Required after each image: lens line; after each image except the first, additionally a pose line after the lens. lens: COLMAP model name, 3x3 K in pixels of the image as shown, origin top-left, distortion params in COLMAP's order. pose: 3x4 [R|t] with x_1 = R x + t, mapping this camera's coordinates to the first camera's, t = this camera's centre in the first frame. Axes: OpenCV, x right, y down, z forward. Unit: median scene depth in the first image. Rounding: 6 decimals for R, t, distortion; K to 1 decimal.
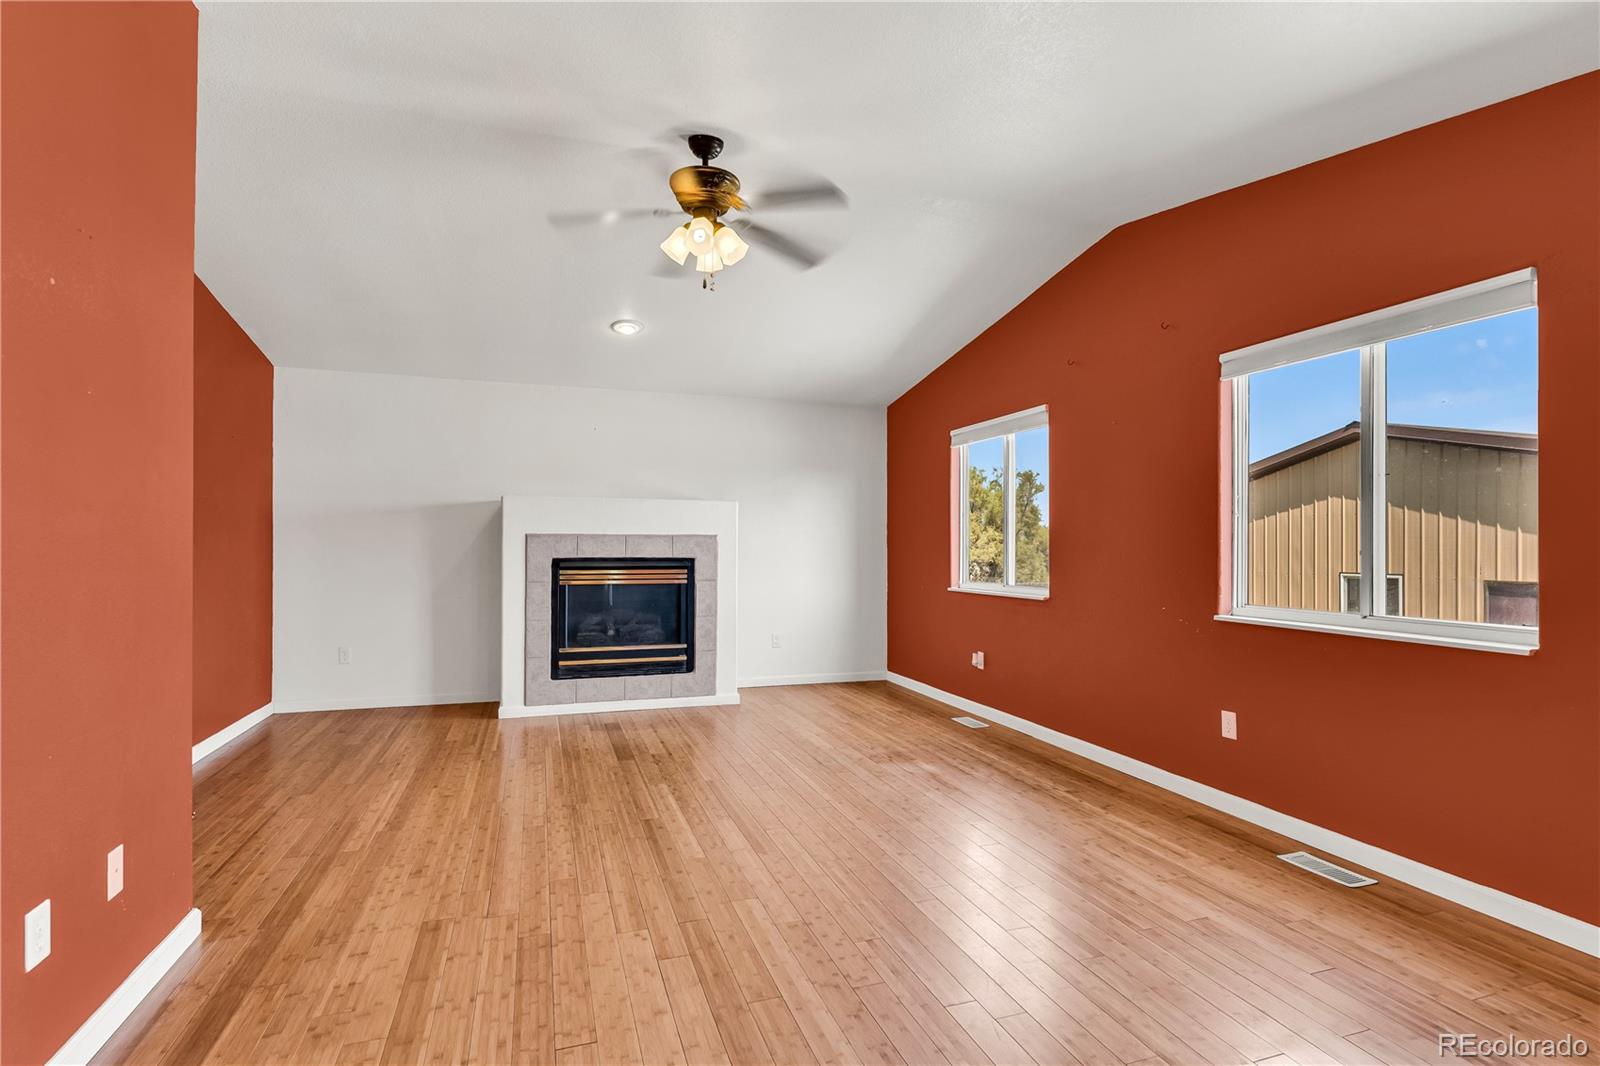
lens RADIAL K [[762.1, 0, 795.1], [0, 762.1, 541.2], [0, 0, 1]] dist [0.002657, 0.000424]
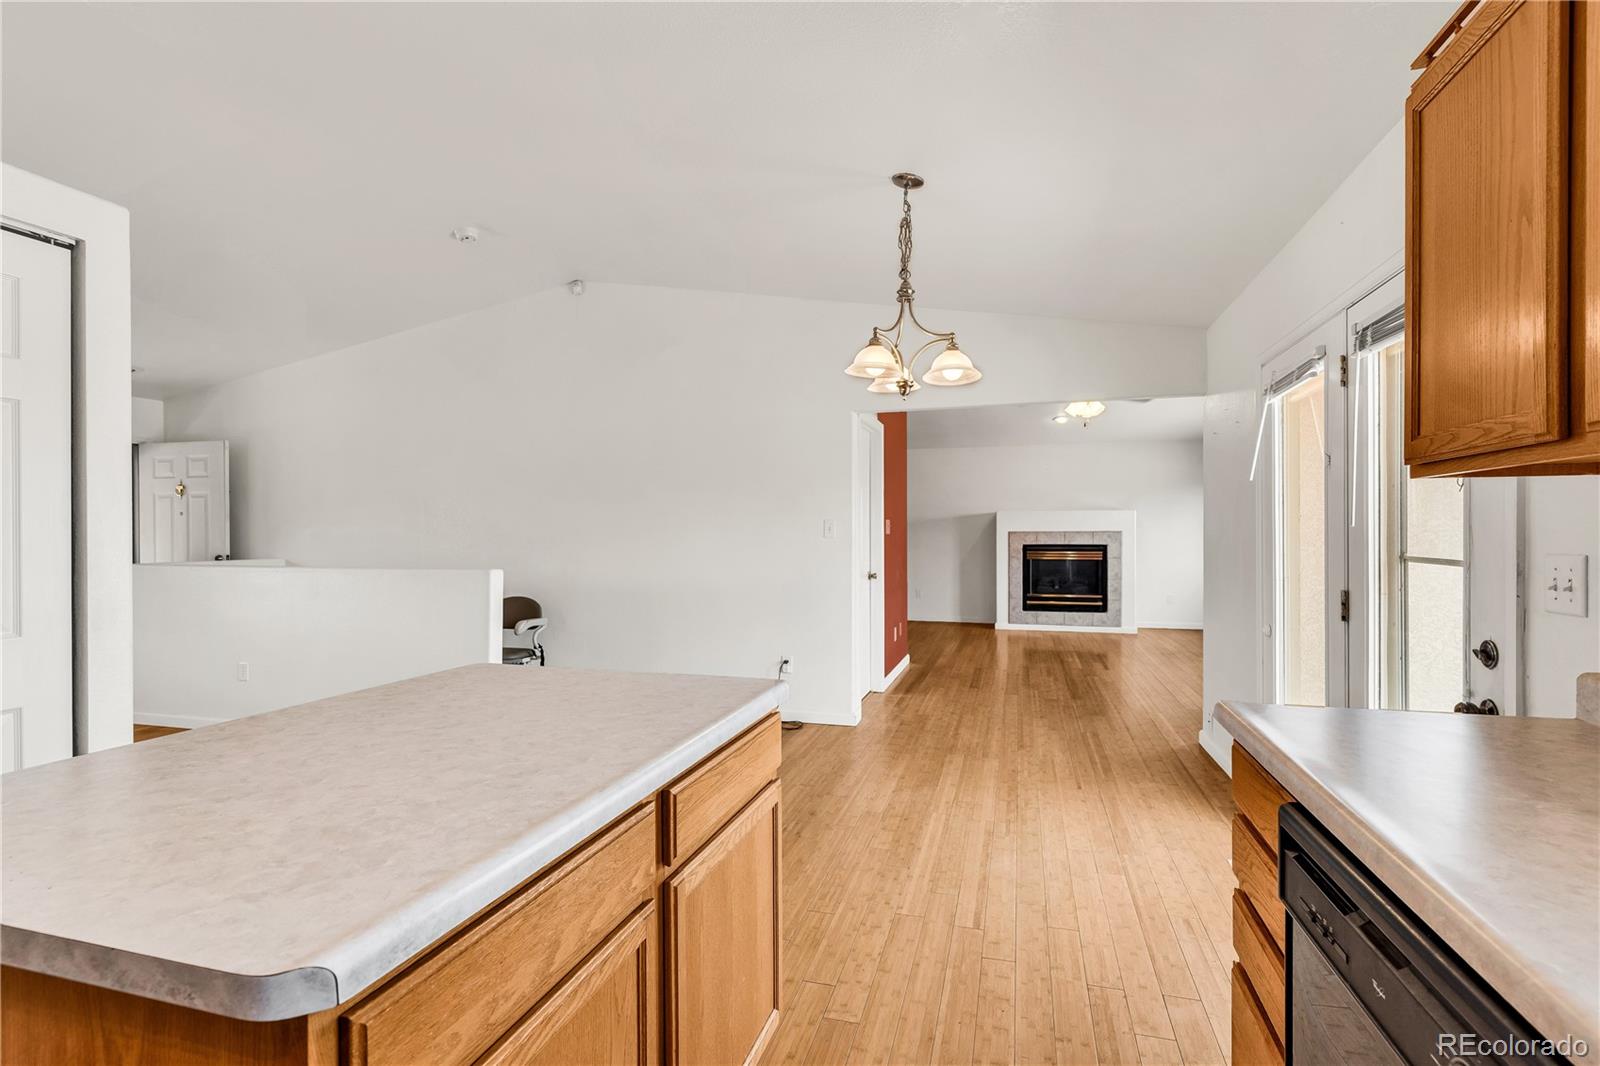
lens RADIAL K [[762.1, 0, 795.1], [0, 762.1, 541.2], [0, 0, 1]] dist [0.002657, 0.000424]
pose [[0.818709, -0.002037, -0.574204, 0.272917], [0.007277, 0.999950, 0.006829, -0.002331], [0.574162, -0.009770, 0.818684, -0.780435]]
